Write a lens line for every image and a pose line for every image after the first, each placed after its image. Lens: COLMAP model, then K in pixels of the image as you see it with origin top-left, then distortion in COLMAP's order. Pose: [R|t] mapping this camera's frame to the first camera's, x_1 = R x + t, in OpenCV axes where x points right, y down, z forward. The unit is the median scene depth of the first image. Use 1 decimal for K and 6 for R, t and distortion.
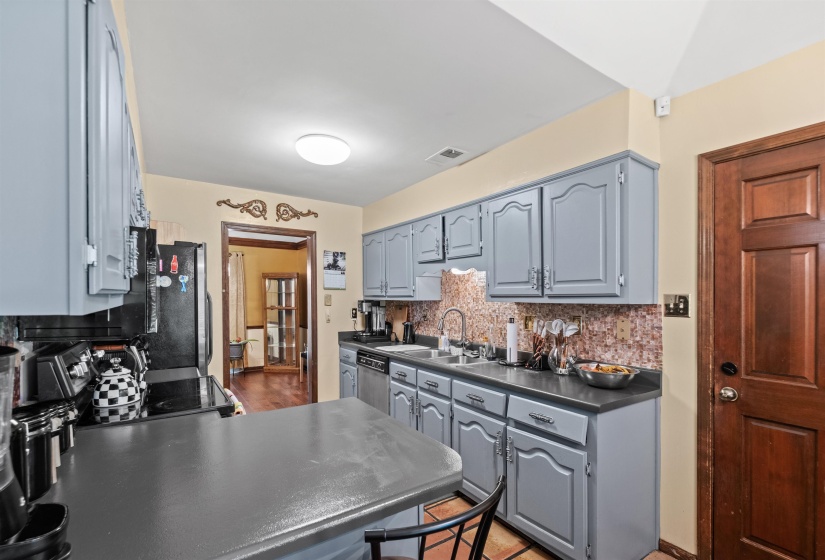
lens RADIAL K [[375.7, 0, 415.5], [0, 375.7, 295.8], [0, 0, 1]] dist [0.002209, -0.006643]
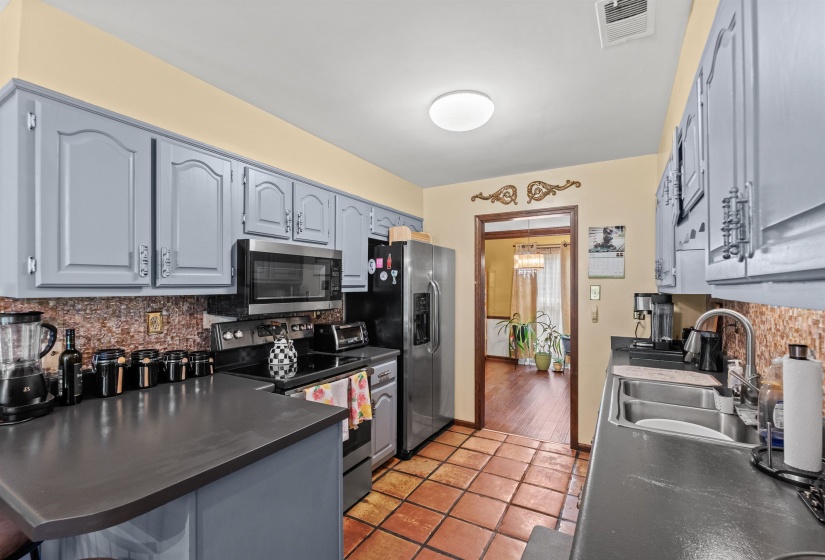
lens RADIAL K [[368.8, 0, 400.5], [0, 368.8, 283.5], [0, 0, 1]] dist [0.000926, -0.000217]
pose [[0.420691, -0.016009, -0.907063, 0.298812], [0.004633, 0.999869, -0.015498, 0.003225], [0.907192, 0.002318, 0.420710, 0.366184]]
